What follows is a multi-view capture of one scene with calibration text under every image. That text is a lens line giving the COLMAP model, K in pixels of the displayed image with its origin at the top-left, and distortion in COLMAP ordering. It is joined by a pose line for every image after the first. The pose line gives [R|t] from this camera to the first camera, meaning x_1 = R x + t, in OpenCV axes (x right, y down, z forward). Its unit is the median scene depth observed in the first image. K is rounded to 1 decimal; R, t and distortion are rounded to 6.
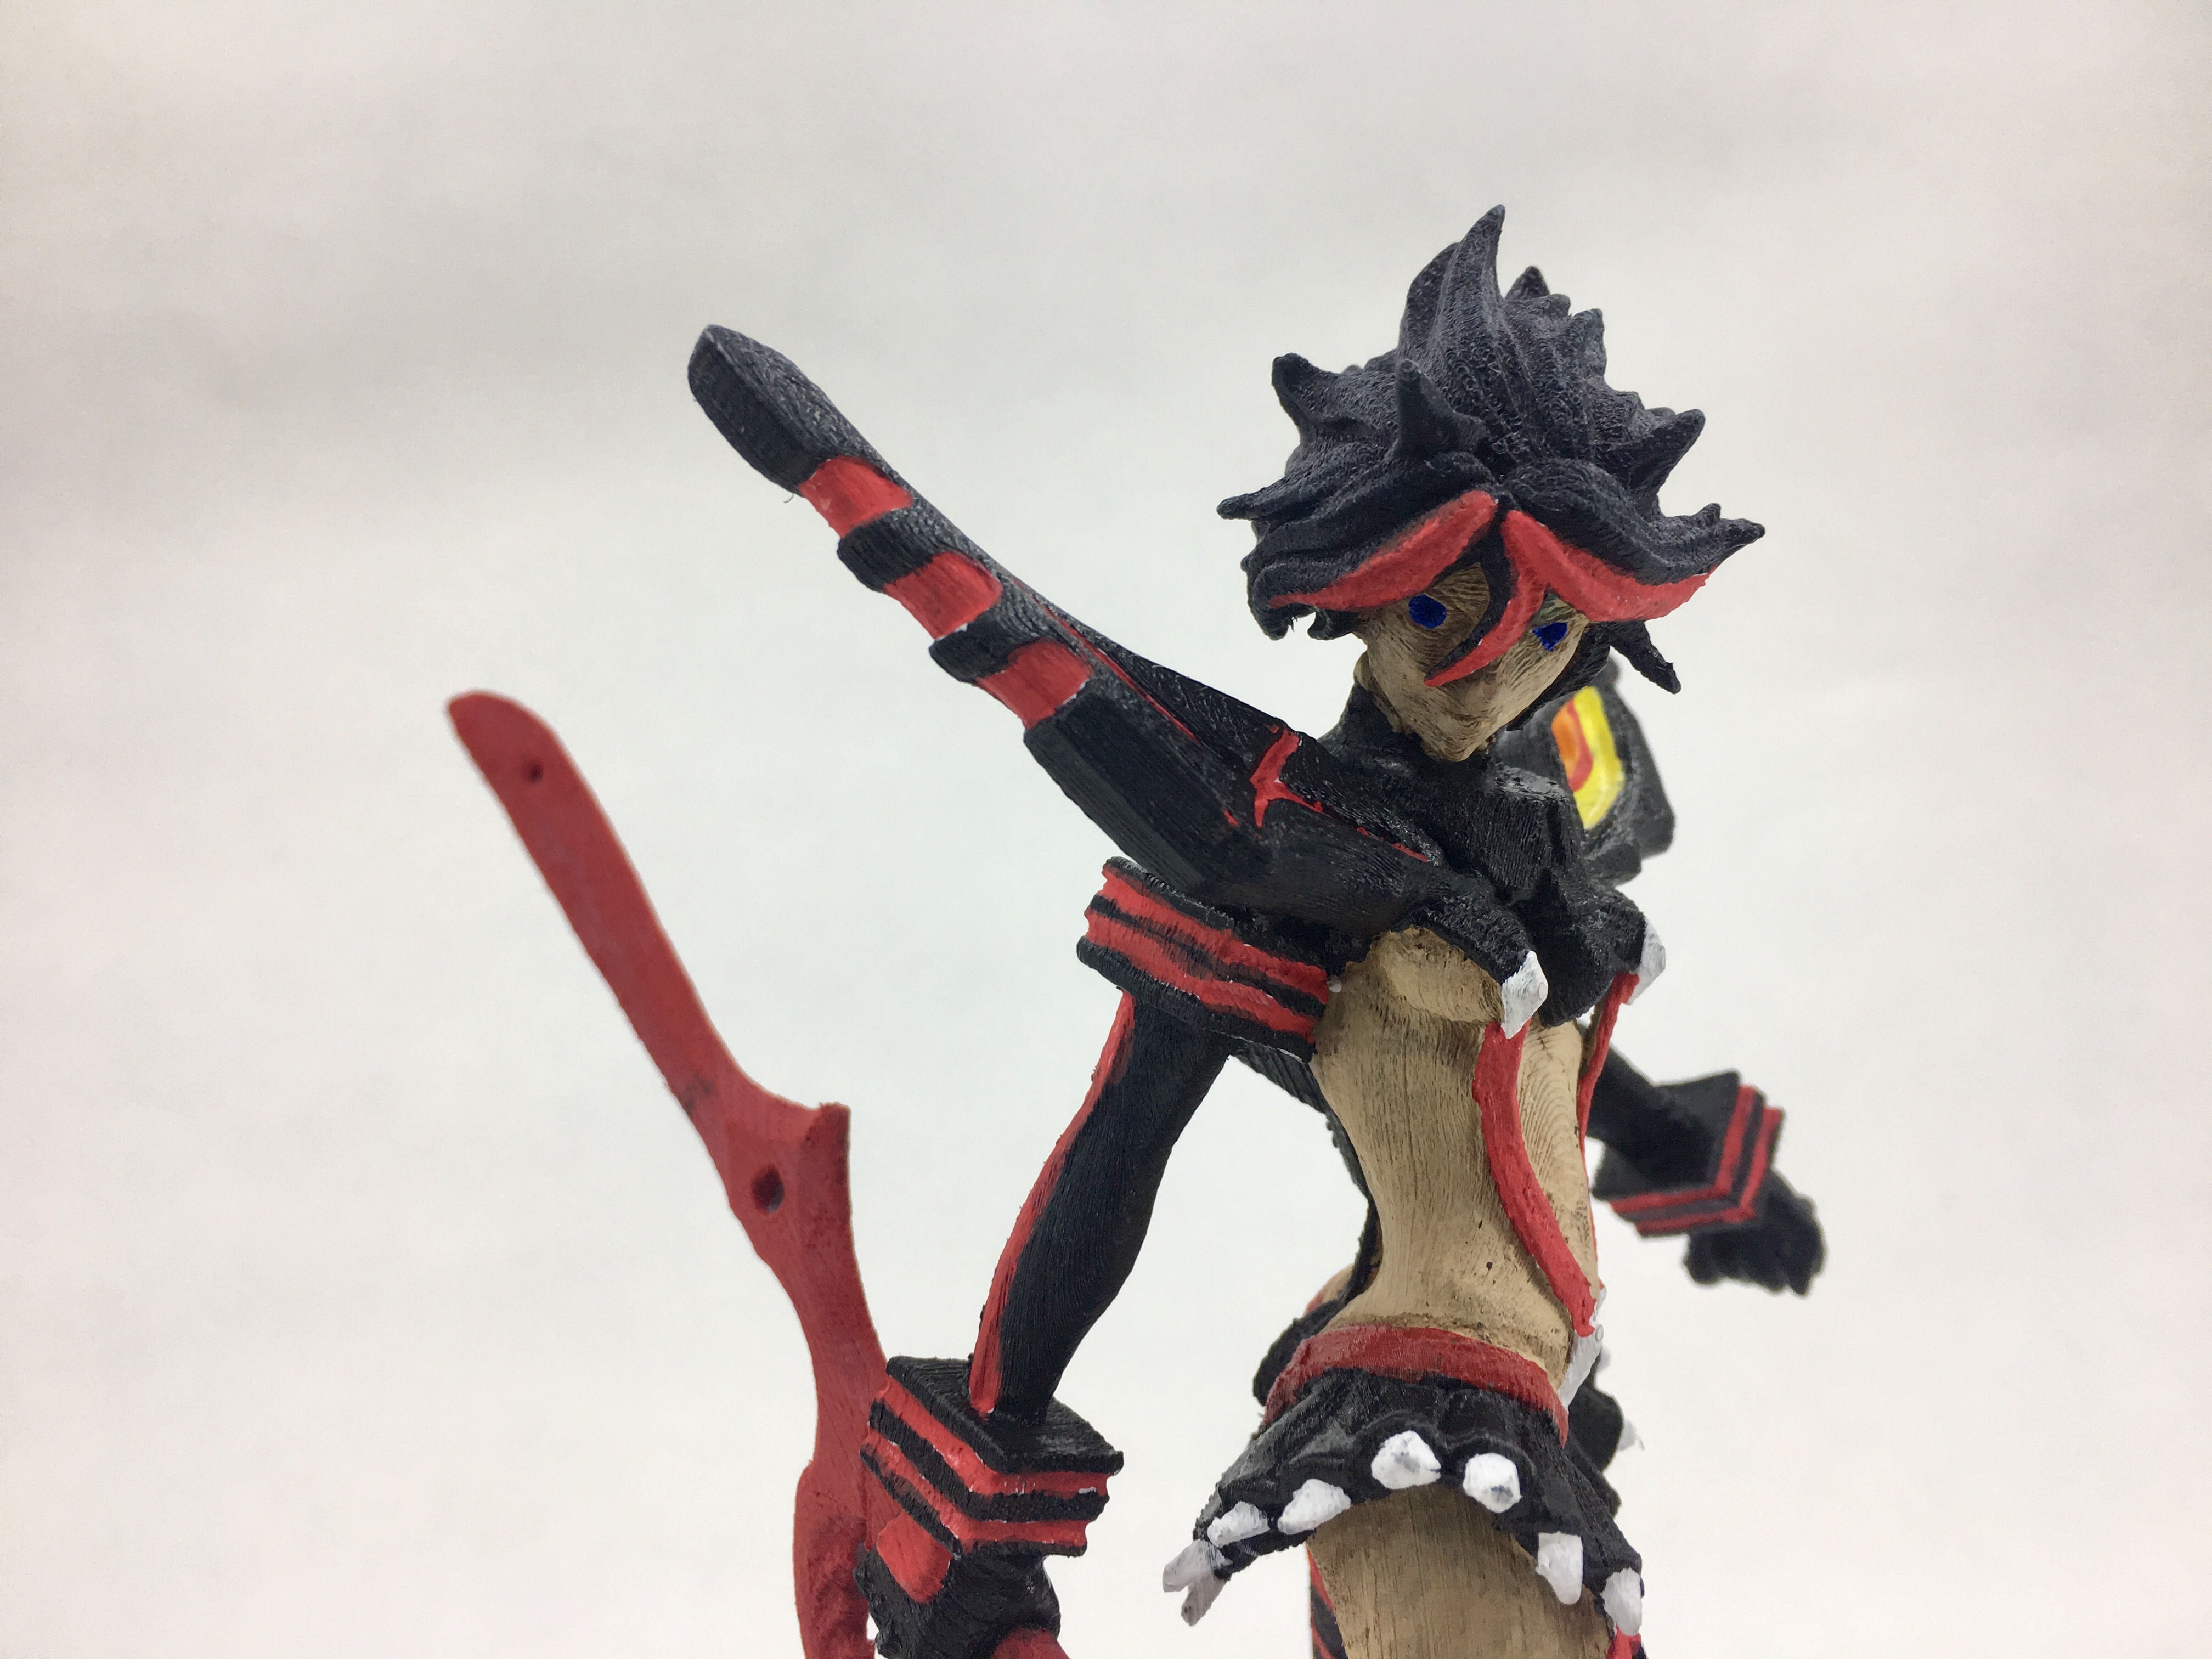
lens RADIAL K [[2126.7, 0, 1088.4], [0, 2126.7, 795.9], [0, 0, 1]] dist [0.037720, 0.000000]
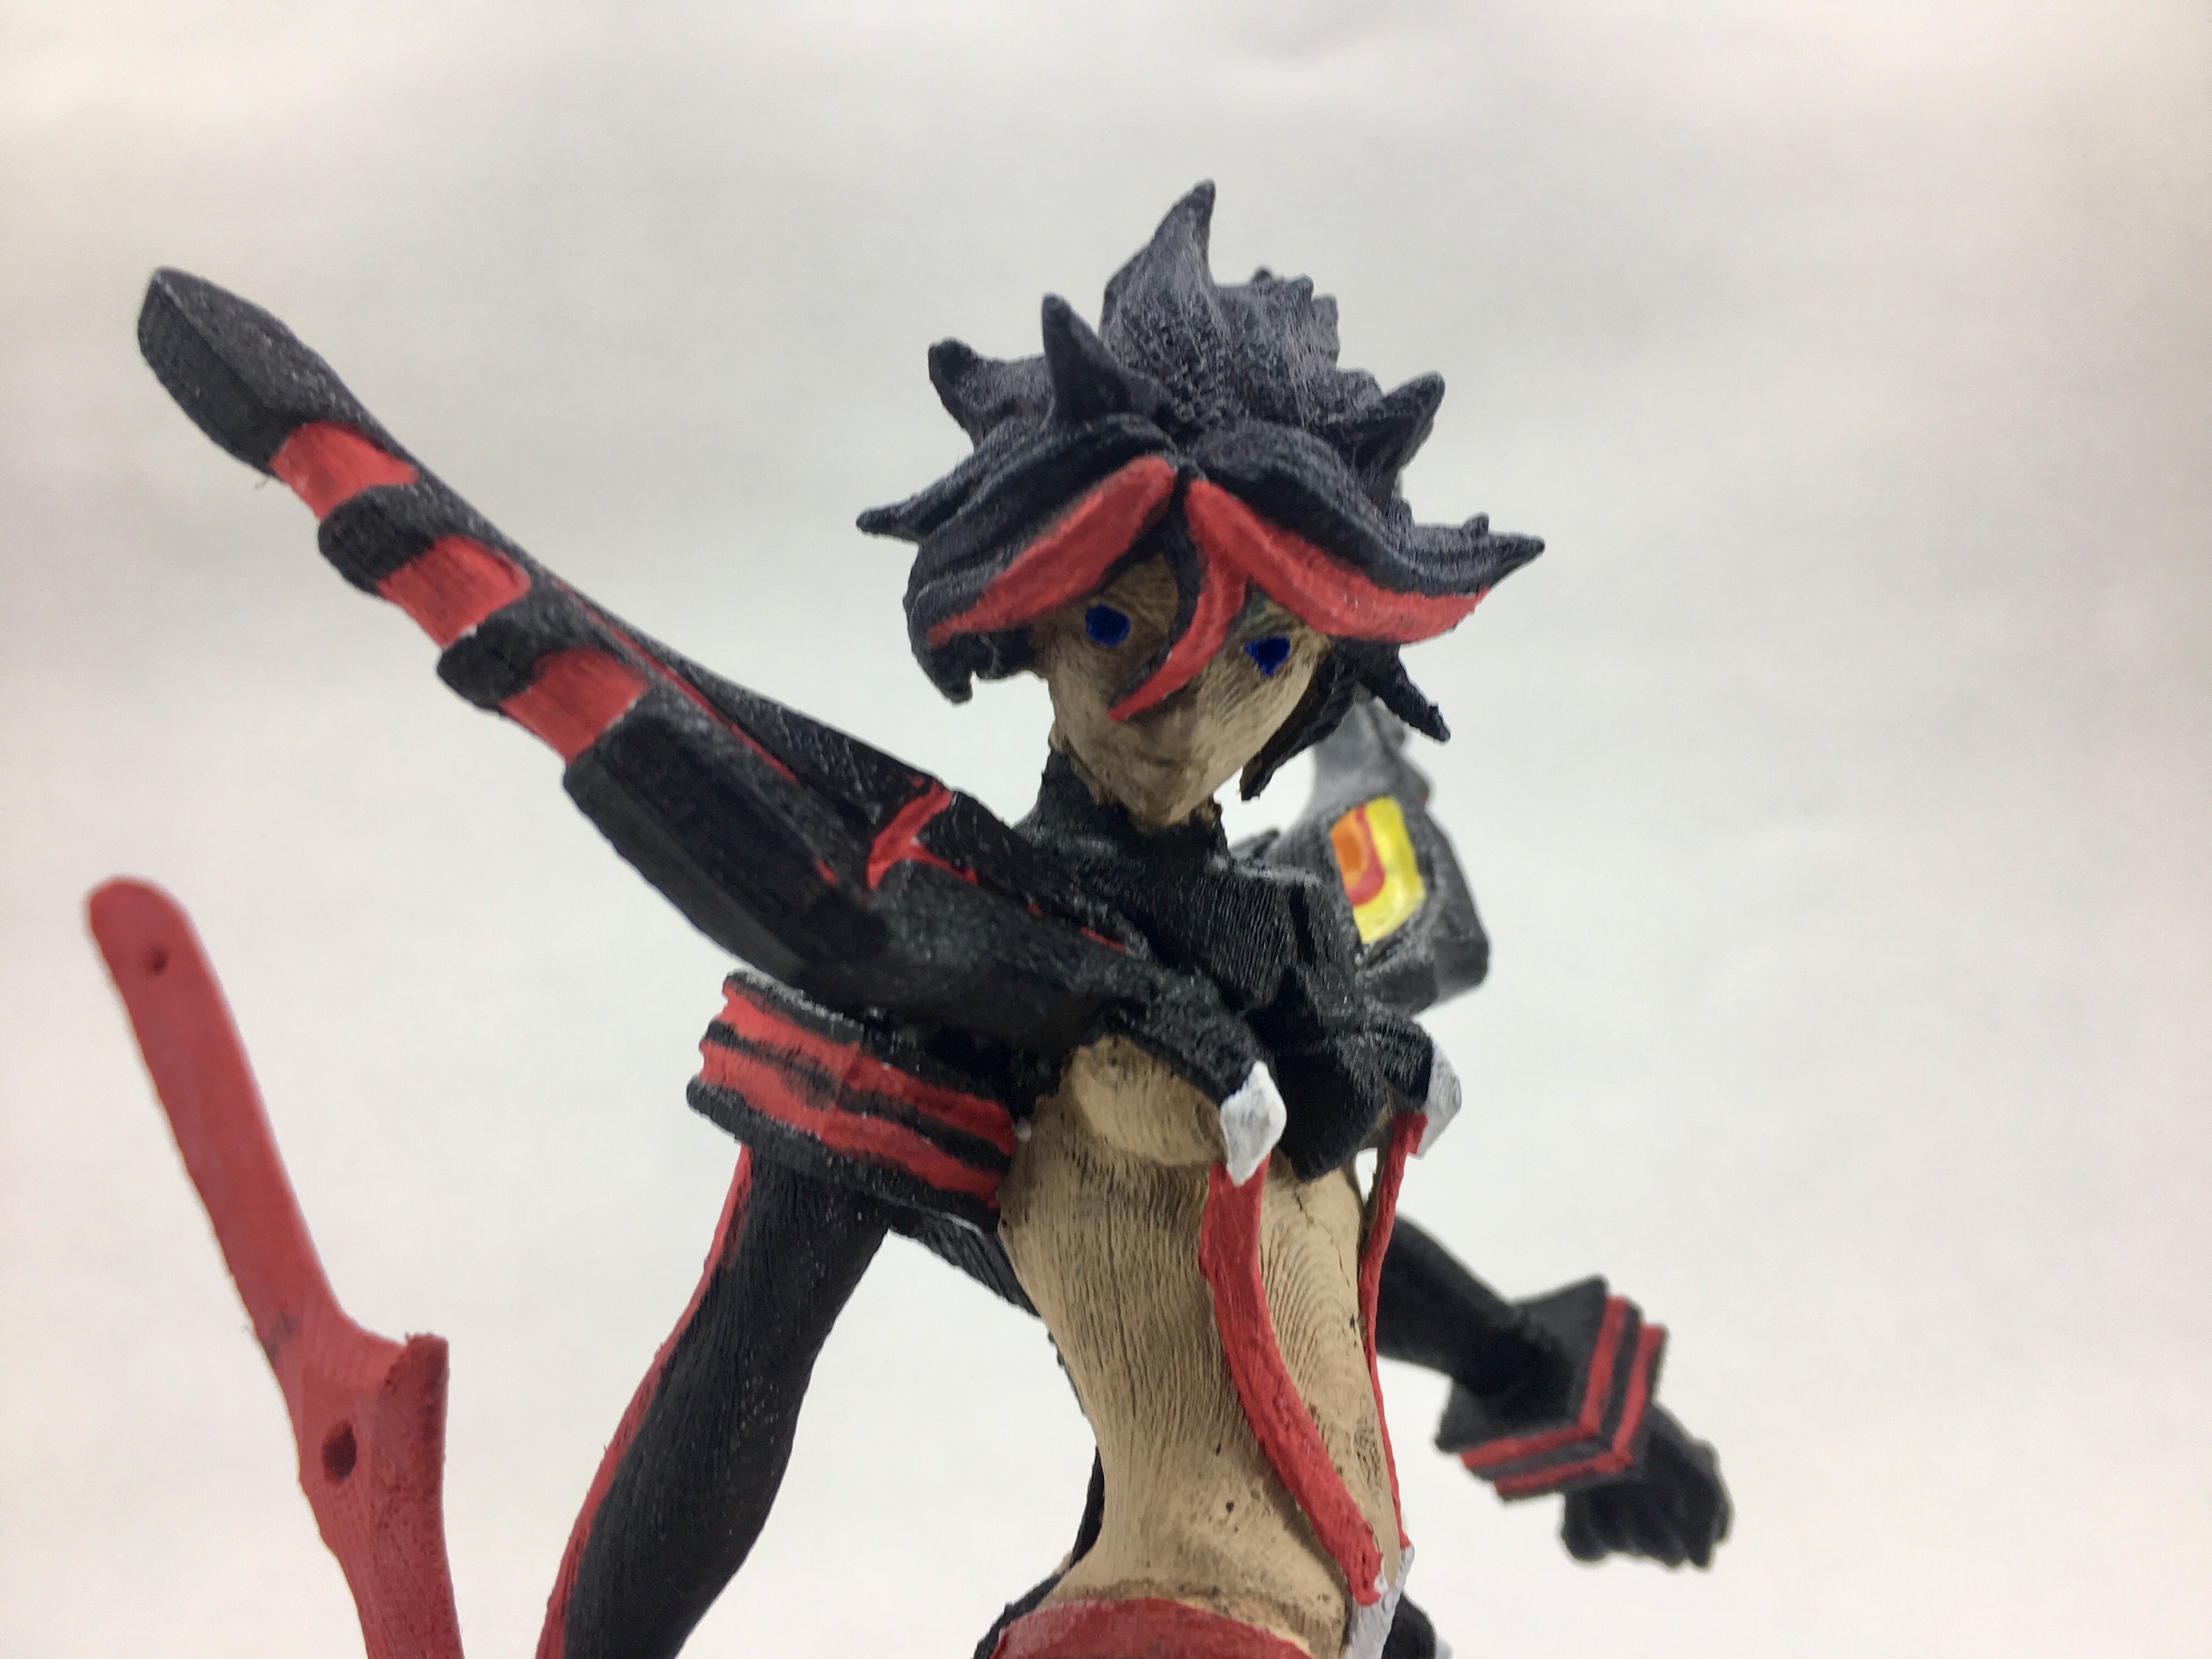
lens RADIAL K [[2126.7, 0, 1093.4], [0, 2126.7, 756.7], [0, 0, 1]] dist [0.037720, 0.000000]
pose [[0.999642, -0.021284, 0.016183, 0.132424], [0.023769, 0.984586, -0.173278, 0.090621], [-0.012245, 0.173600, 0.984740, 0.224823]]
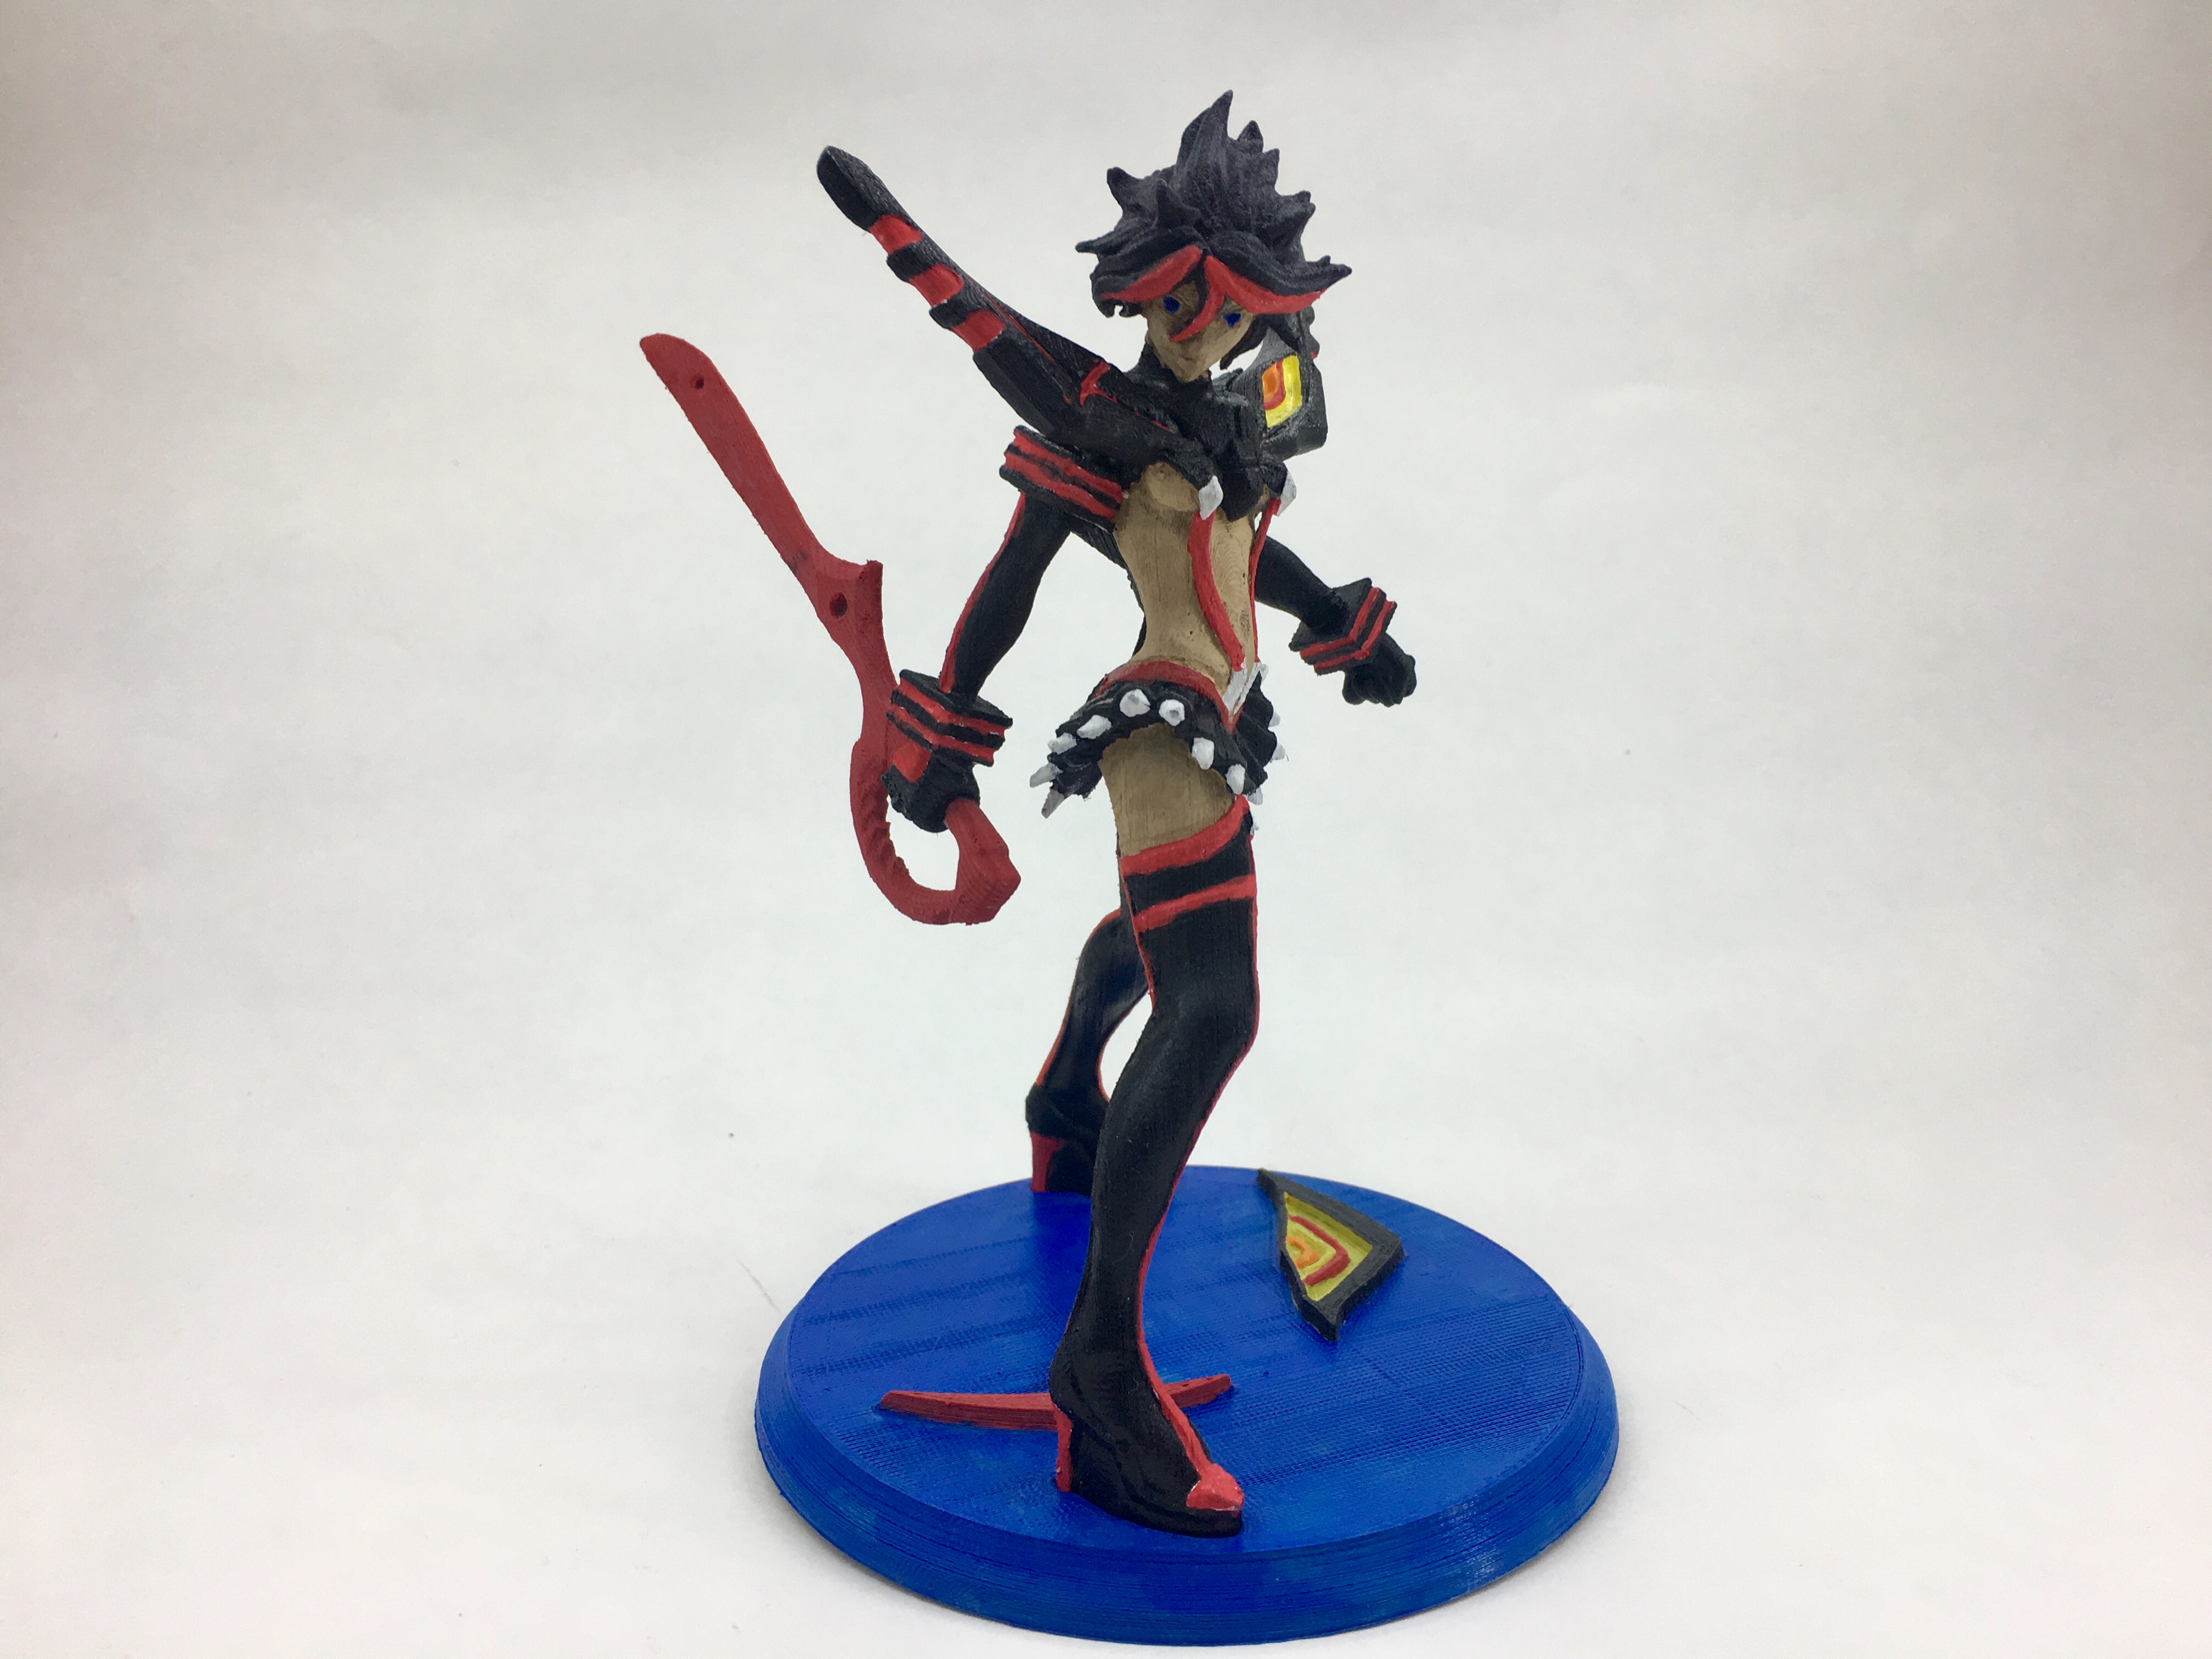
lens RADIAL K [[2126.7, 0, 1104.1], [0, 2126.7, 885.5], [0, 0, 1]] dist [0.037720, 0.000000]
pose [[0.999035, 0.043175, 0.008098, 0.095599], [-0.043925, 0.983947, 0.172971, 0.106177], [-0.000500, -0.173159, 0.984894, -1.066536]]
